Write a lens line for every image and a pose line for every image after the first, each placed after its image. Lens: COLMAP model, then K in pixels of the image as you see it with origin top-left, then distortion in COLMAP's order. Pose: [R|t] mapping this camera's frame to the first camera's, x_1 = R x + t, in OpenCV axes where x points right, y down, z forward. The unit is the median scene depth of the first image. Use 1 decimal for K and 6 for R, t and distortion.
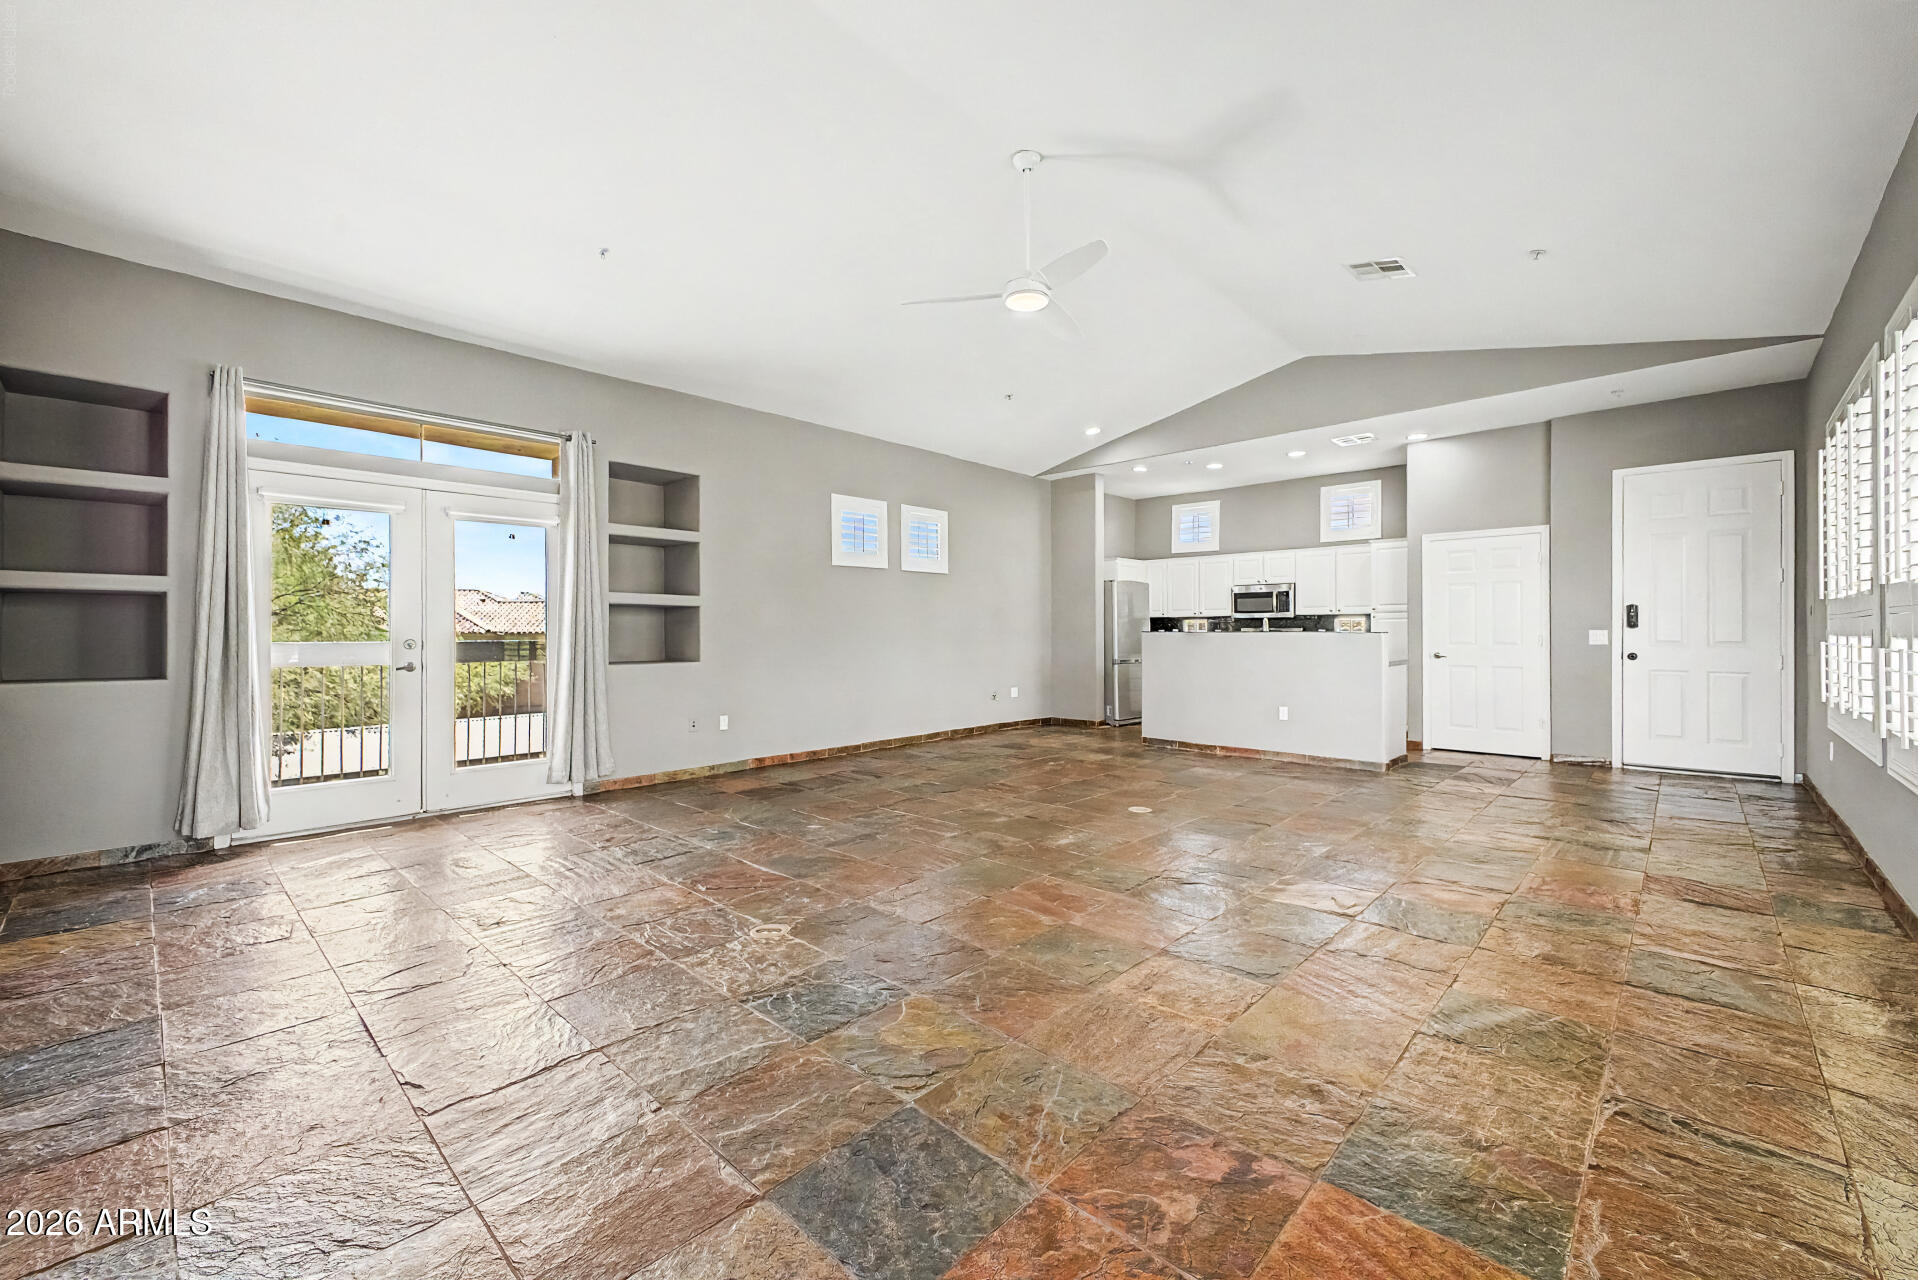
lens RADIAL K [[765.0, 0, 961.0], [0, 765.0, 629.7], [0, 0, 1]] dist [0.022159, -0.006219]
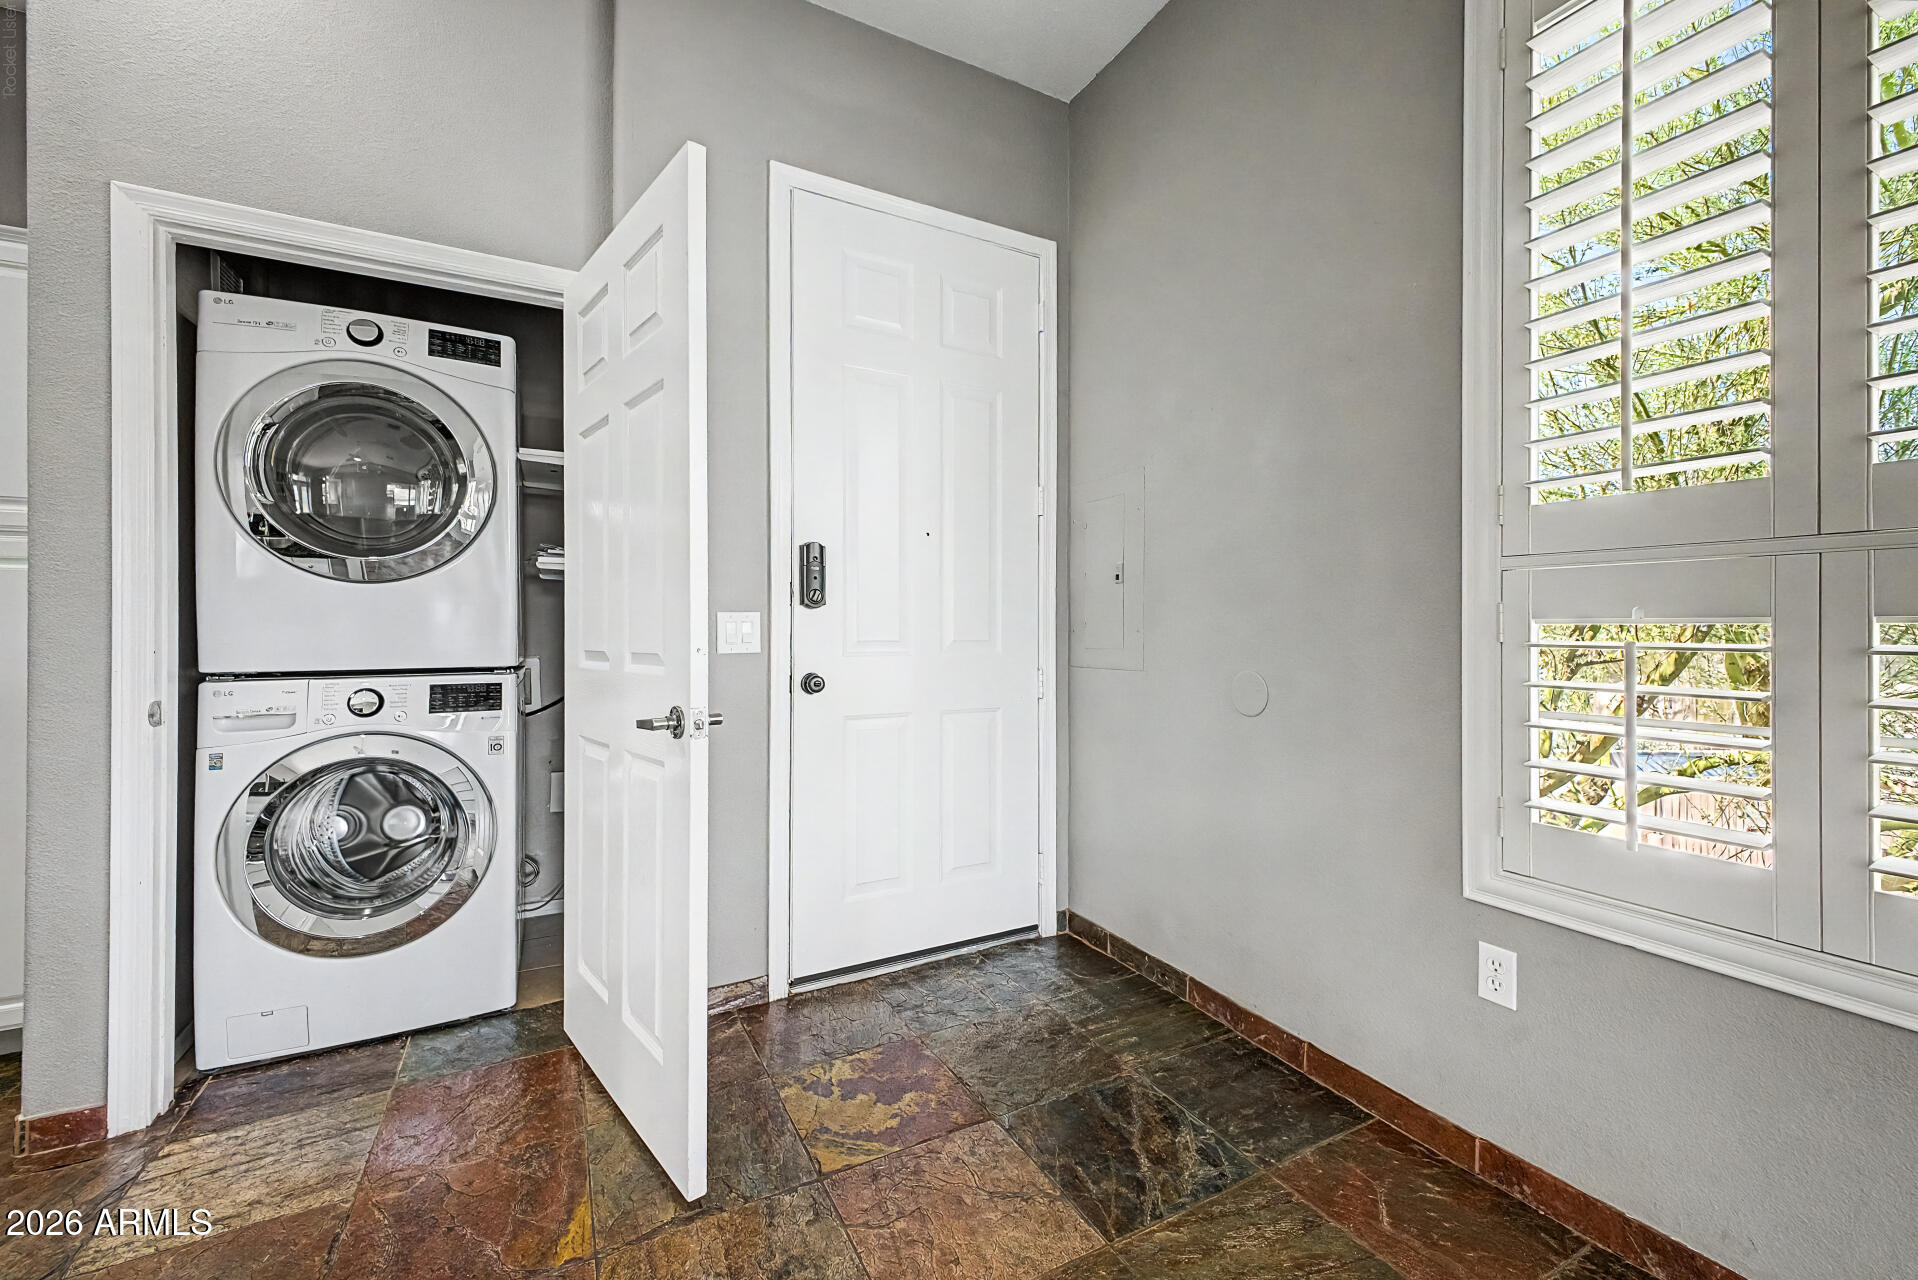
lens RADIAL K [[765.0, 0, 967.3], [0, 765.0, 631.4], [0, 0, 1]] dist [0.022159, -0.006219]
pose [[0.320357, 0.005111, 0.947283, 0.466111], [-0.003589, 0.999985, -0.004181, 0.008993], [-0.947290, -0.002060, 0.320370, 0.695727]]
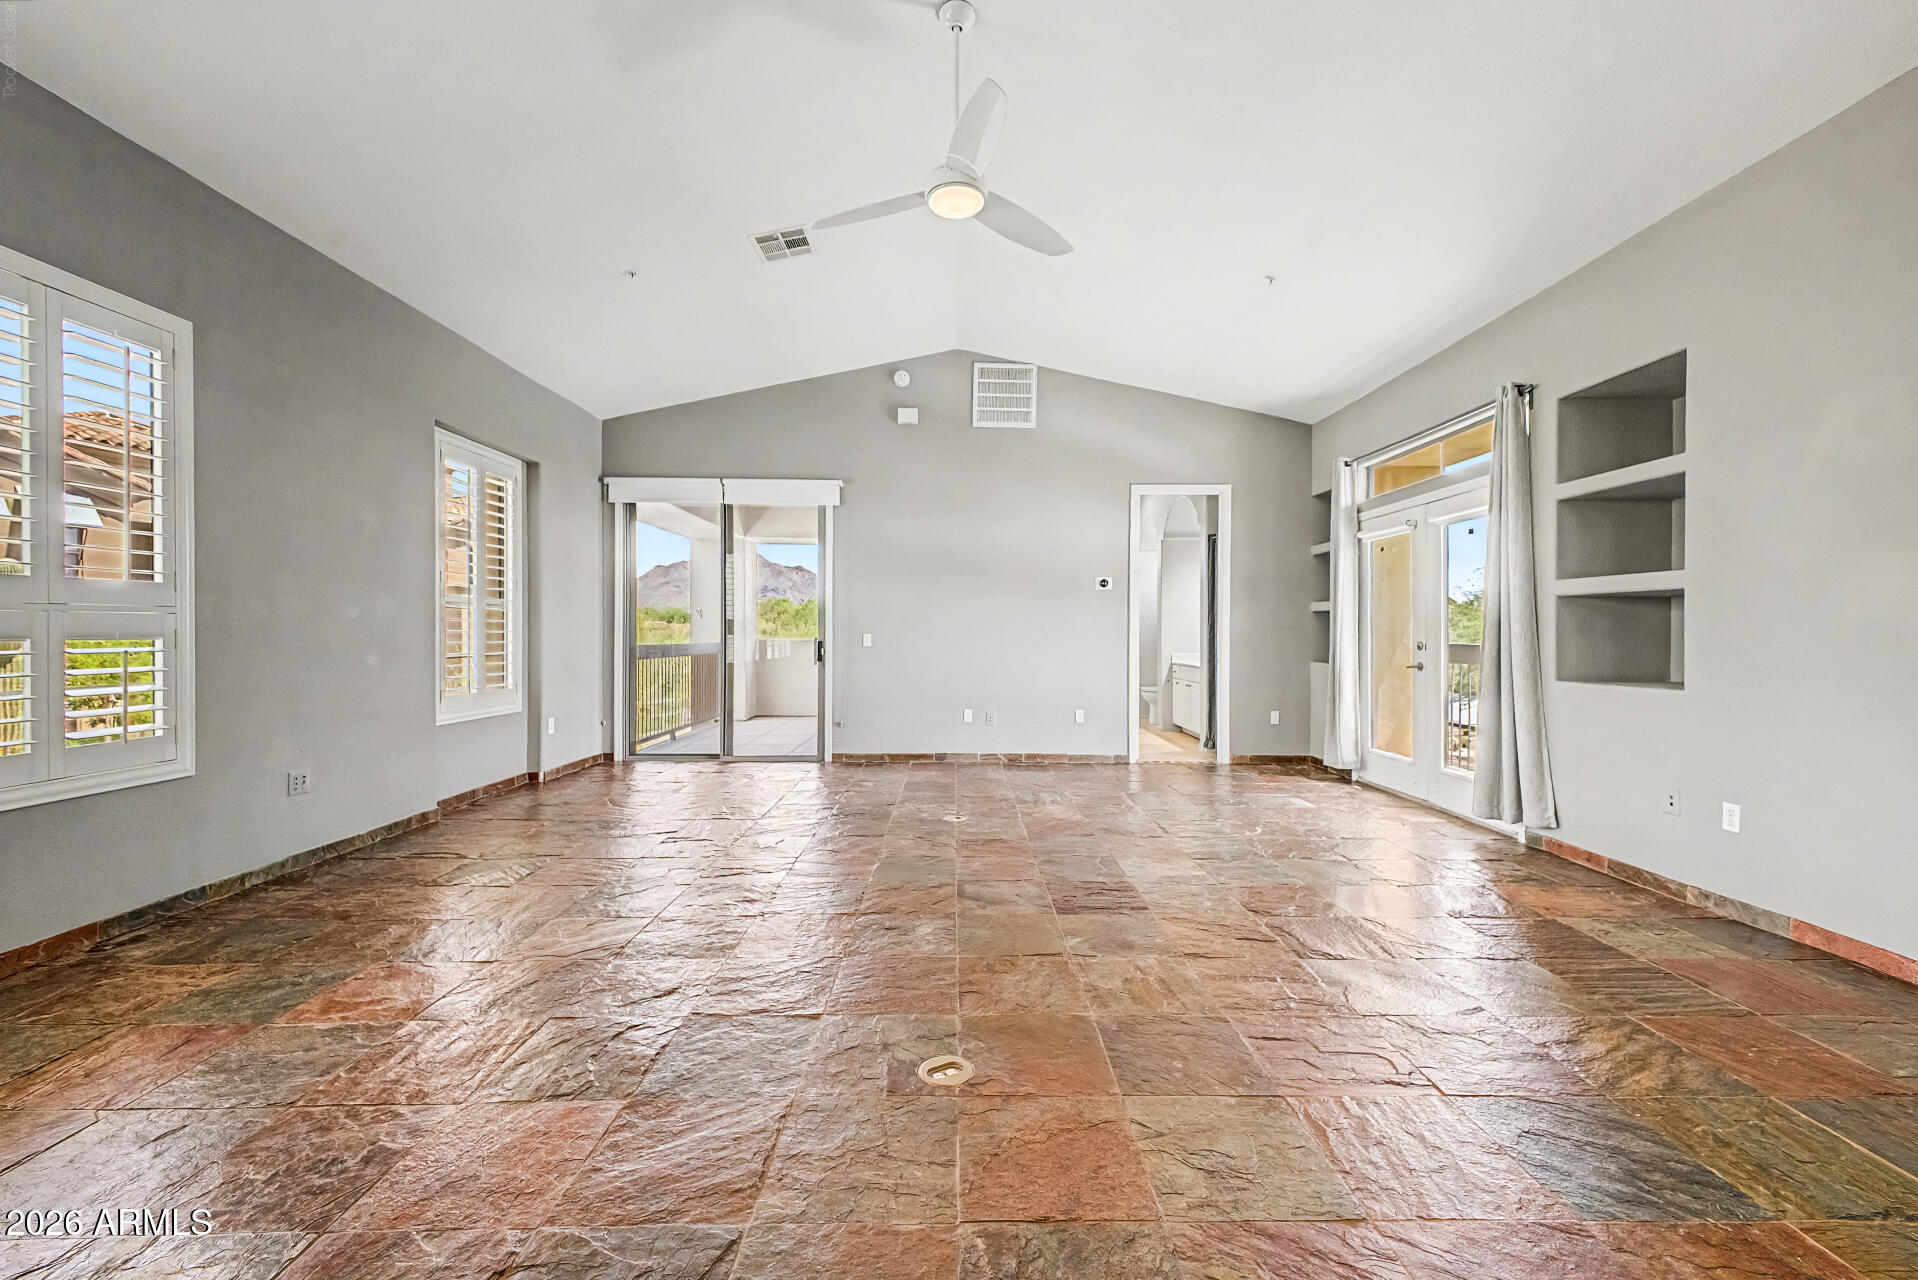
lens RADIAL K [[765.0, 0, 967.8], [0, 765.0, 637.1], [0, 0, 1]] dist [0.022159, -0.006219]
pose [[-0.718628, 0.001178, -0.695394, 0.334504], [0.000062, 0.999999, 0.001630, 0.002552], [0.695395, 0.001129, -0.718627, 0.854251]]
